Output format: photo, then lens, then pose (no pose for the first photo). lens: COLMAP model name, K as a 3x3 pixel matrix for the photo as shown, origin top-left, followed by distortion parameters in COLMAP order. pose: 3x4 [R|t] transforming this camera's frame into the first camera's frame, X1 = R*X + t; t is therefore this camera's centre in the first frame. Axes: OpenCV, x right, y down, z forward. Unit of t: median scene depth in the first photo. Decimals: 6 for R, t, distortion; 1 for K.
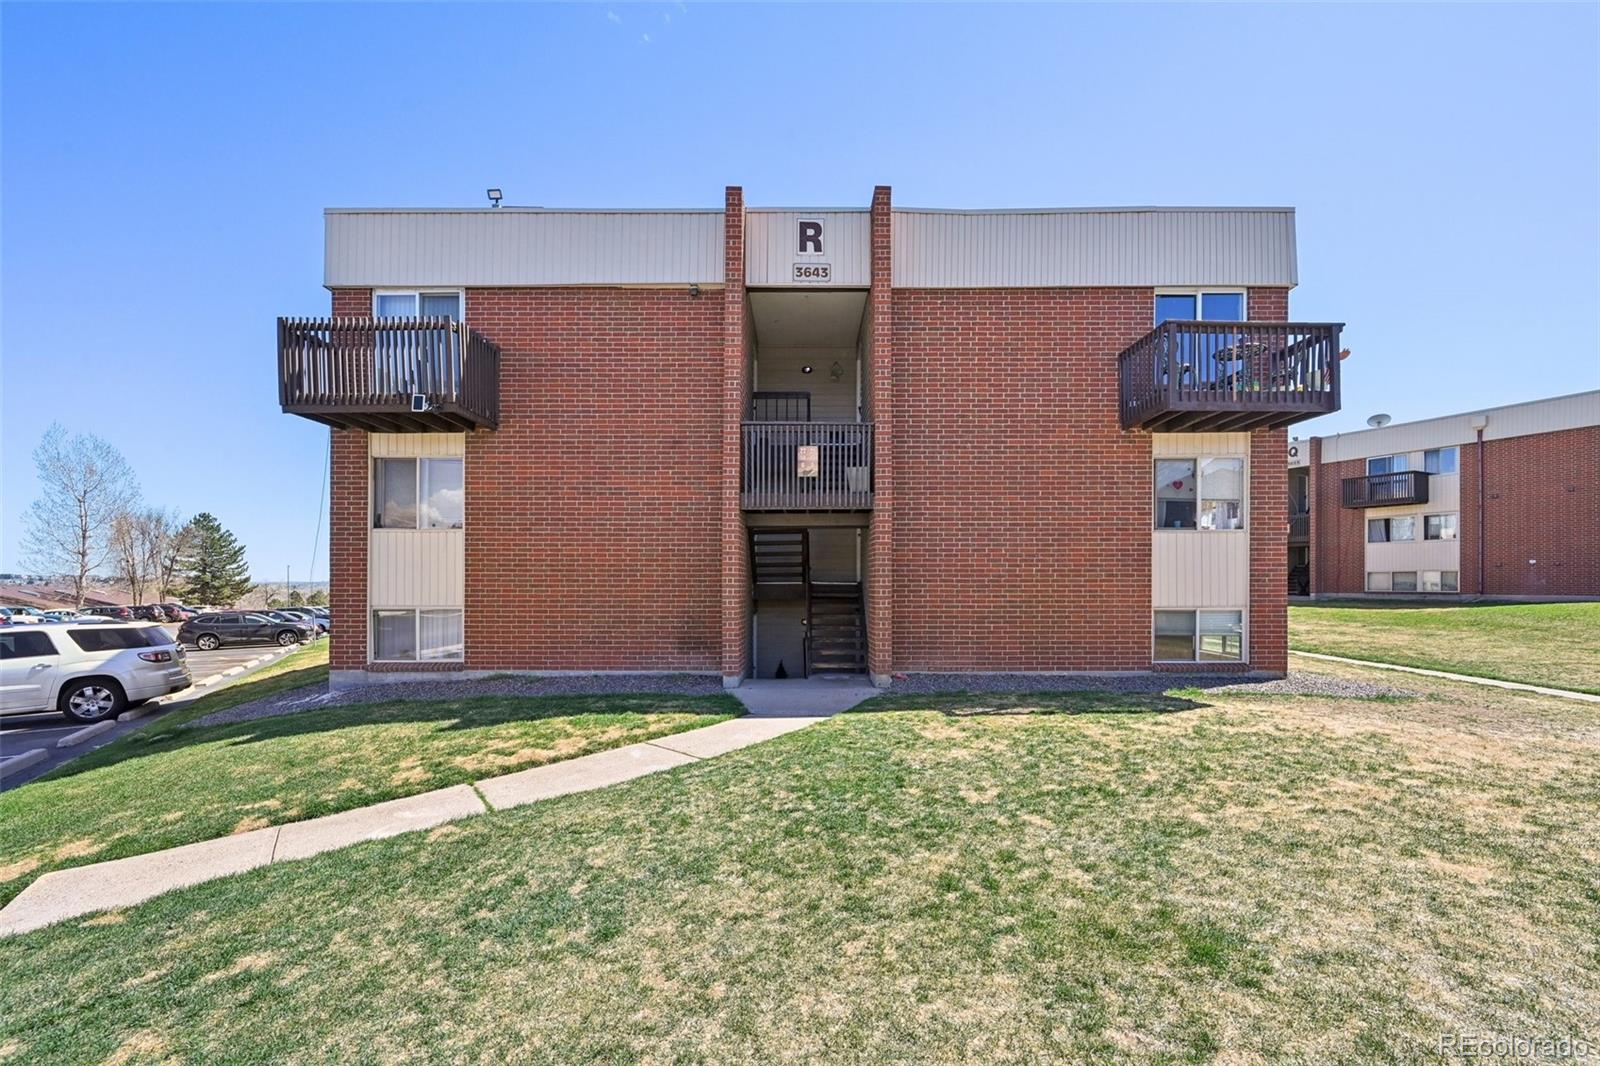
lens RADIAL K [[648.5, 0, 799.1], [0, 648.5, 566.9], [0, 0, 1]] dist [0.000544, 0.000042]
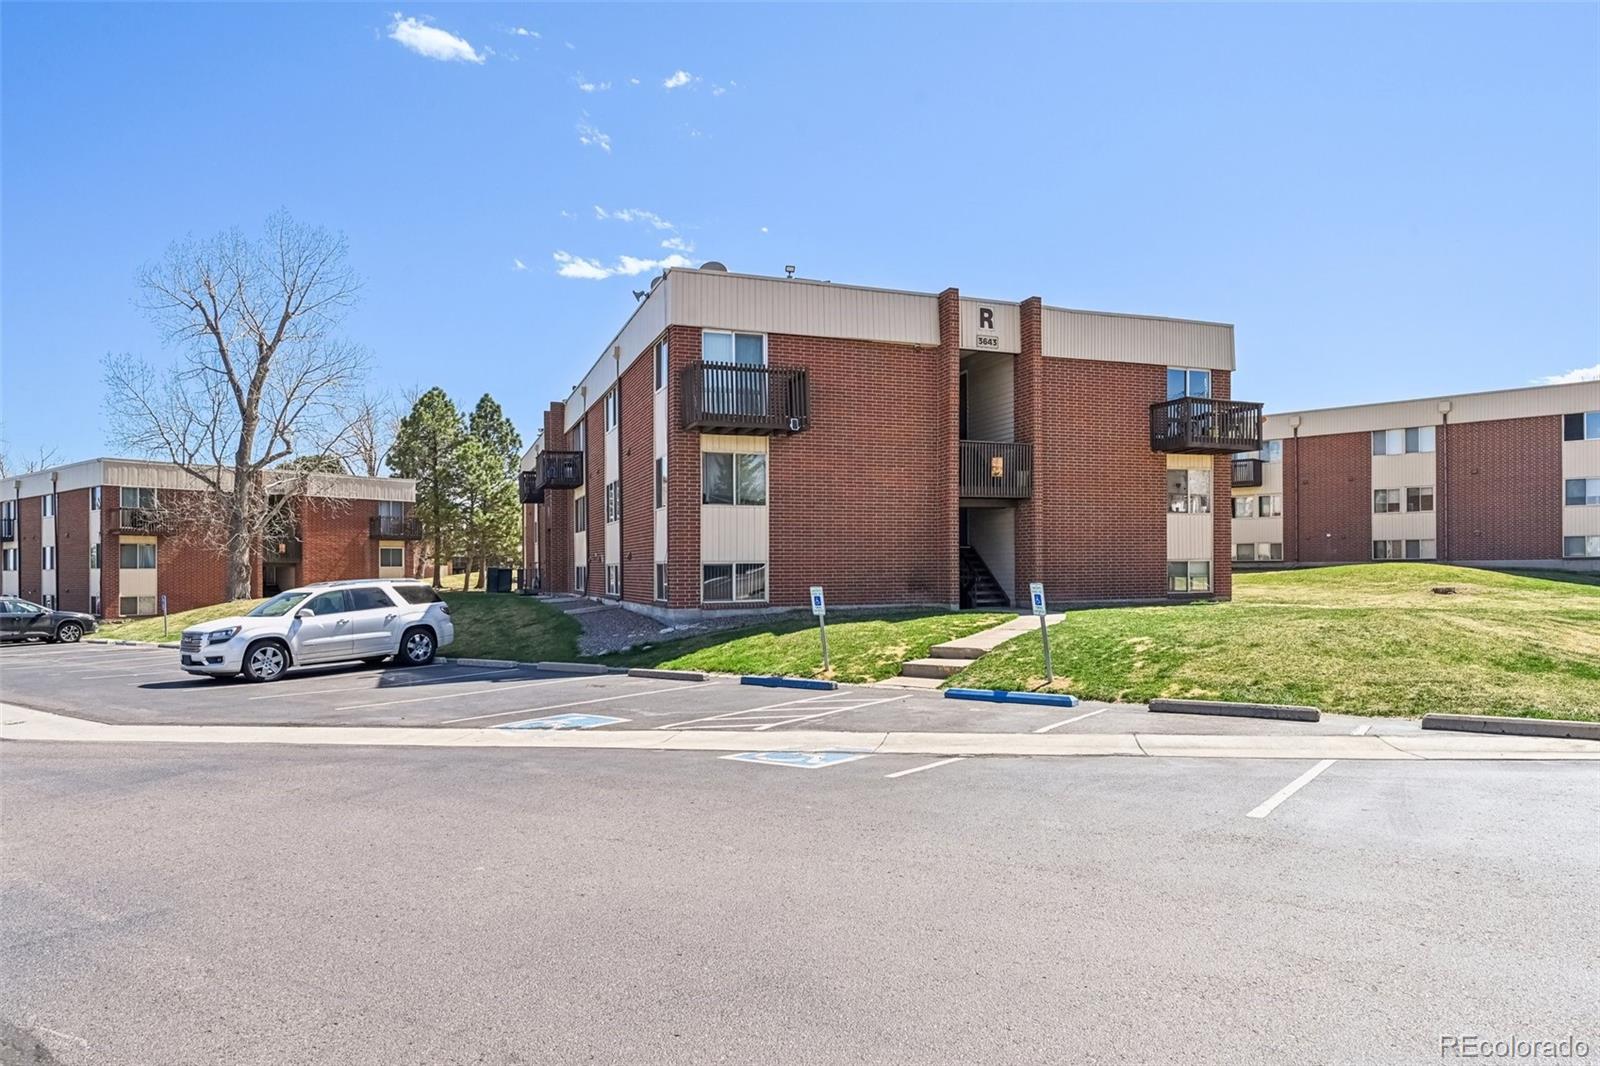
lens RADIAL K [[960.4, 0, 800.0], [0, 960.4, 533.0], [0, 0, 1]] dist [-0.000923, 0.000100]
pose [[0.938040, 0.005242, 0.346488, -1.170945], [-0.001551, 0.999939, -0.010928, 0.022494], [-0.346525, 0.009713, 0.937991, -0.961702]]
